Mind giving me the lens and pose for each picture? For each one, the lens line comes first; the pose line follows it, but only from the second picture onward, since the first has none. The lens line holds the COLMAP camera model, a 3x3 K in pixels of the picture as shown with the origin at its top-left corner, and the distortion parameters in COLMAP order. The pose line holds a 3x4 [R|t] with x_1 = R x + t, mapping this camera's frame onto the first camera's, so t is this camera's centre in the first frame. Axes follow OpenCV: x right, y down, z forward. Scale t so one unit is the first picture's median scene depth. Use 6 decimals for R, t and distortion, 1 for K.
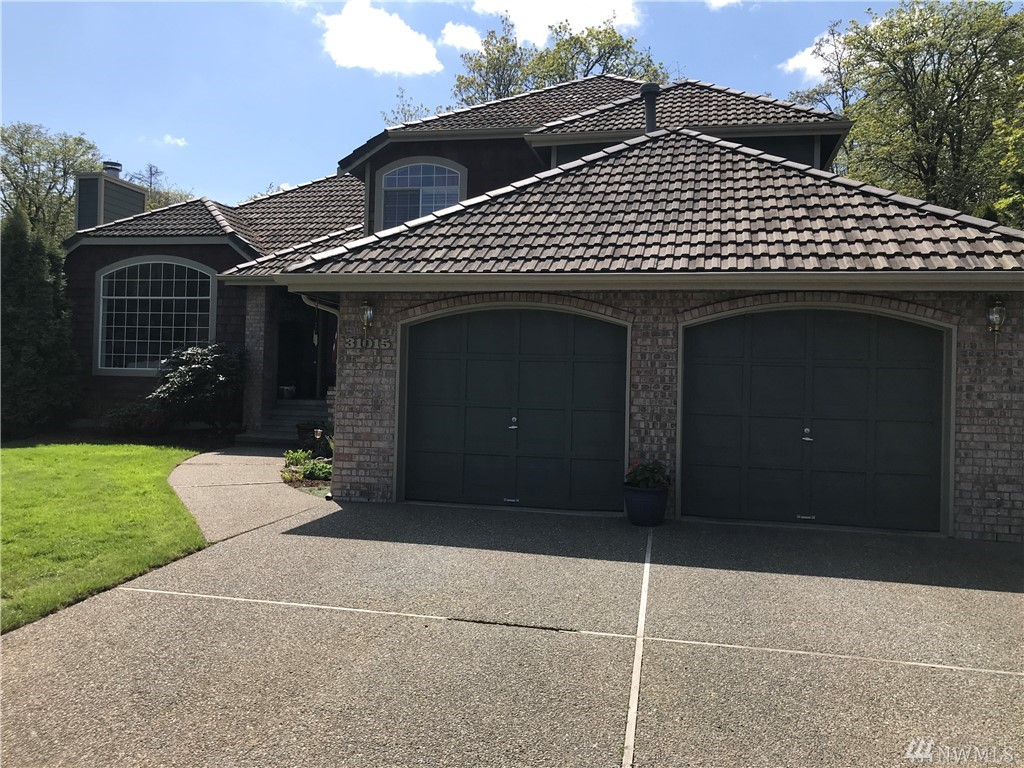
lens RADIAL K [[848.5, 0, 505.9], [0, 848.5, 377.3], [0, 0, 1]] dist [0.006898, 0.011914]
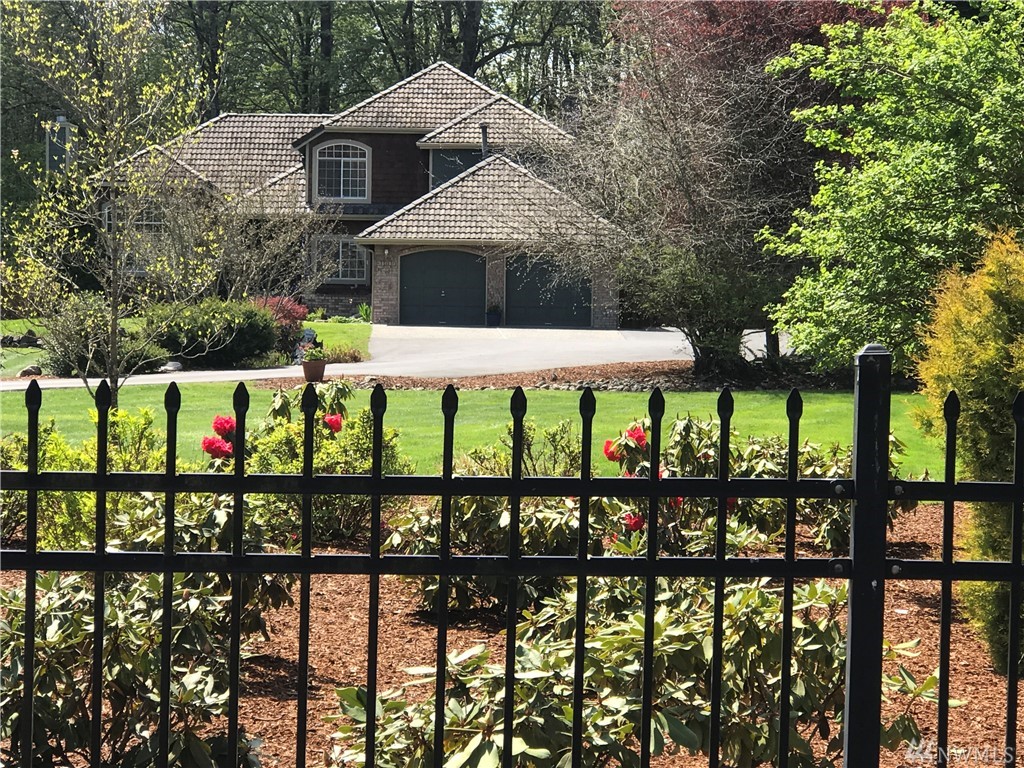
lens RADIAL K [[2714.6, 0, 511.7], [0, 2714.6, 384.0], [0, 0, 1]] dist [-0.034744, 0.000000]
pose [[0.973722, -0.022683, 0.226608, -1.671763], [0.012083, 0.998772, 0.048054, -0.065600], [-0.227420, -0.044053, 0.972800, -7.142842]]
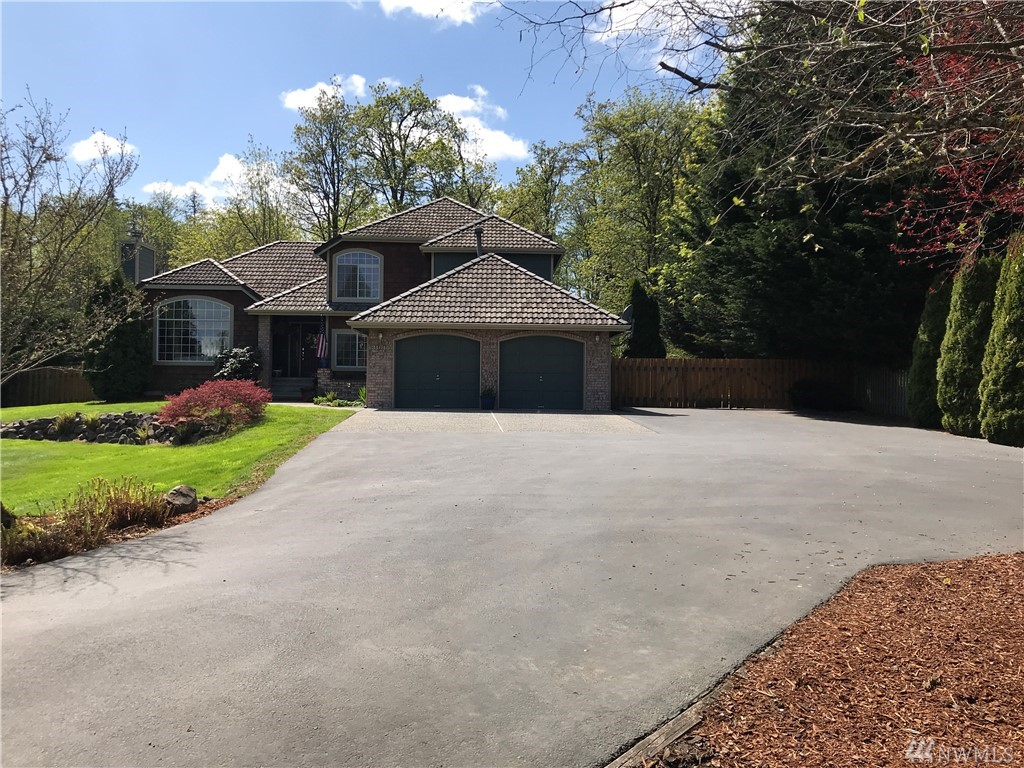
lens RADIAL K [[848.5, 0, 515.7], [0, 848.5, 384.0], [0, 0, 1]] dist [0.006898, 0.011914]
pose [[0.966806, -0.014190, 0.255119, -0.428023], [0.011580, 0.999864, 0.011727, 0.046336], [-0.255250, -0.008384, 0.966839, -1.622036]]
